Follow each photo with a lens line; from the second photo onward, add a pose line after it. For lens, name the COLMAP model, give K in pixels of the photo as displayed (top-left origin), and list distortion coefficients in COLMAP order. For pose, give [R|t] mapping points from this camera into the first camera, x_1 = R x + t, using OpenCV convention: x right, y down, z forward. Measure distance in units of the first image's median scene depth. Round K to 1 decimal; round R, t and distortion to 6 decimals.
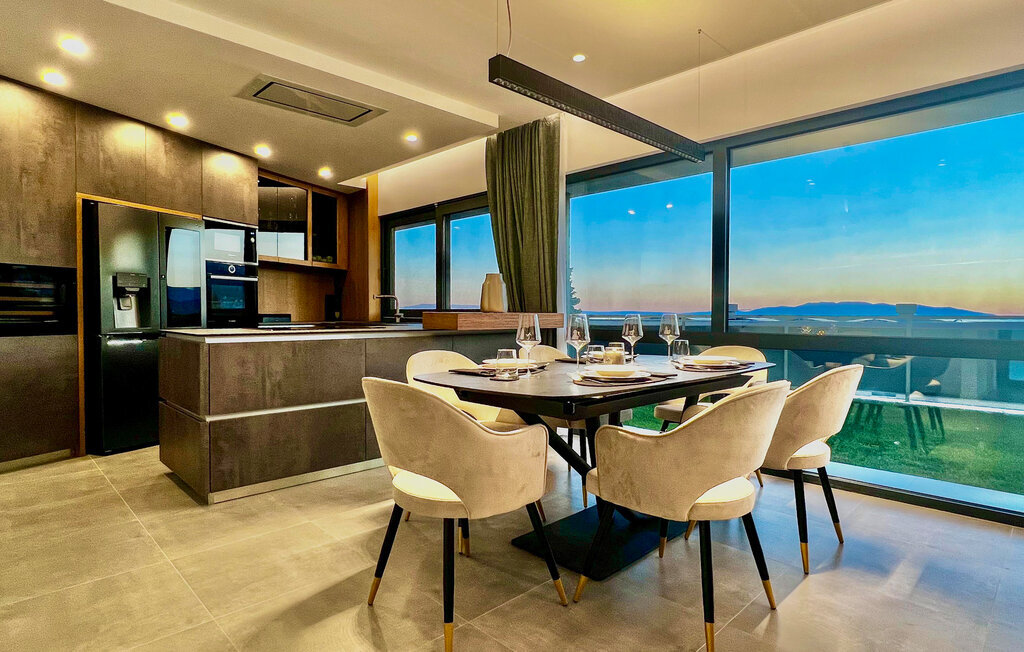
lens RADIAL K [[553.4, 0, 512.0], [0, 553.4, 326.0], [0, 0, 1]] dist [0.000727, 0.000628]
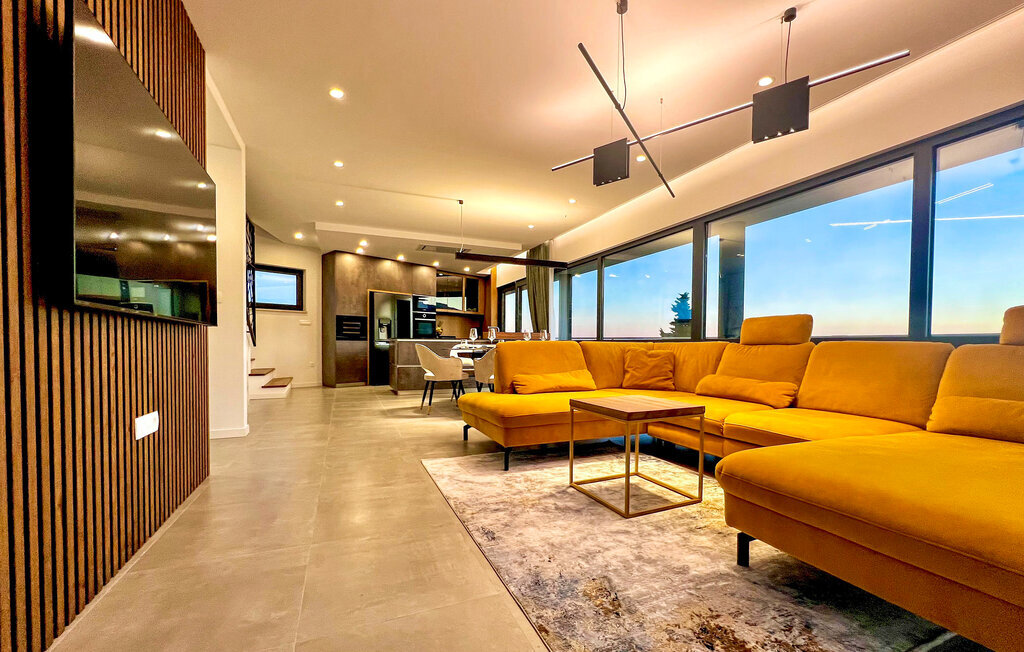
lens RADIAL K [[408.3, 0, 512.7], [0, 408.3, 354.1], [0, 0, 1]] dist [-0.011601, -0.000009]
pose [[0.932104, 0.012293, -0.361983, 0.564010], [-0.011976, 0.999923, 0.003117, 0.059788], [0.361994, 0.001430, 0.932179, -0.566486]]
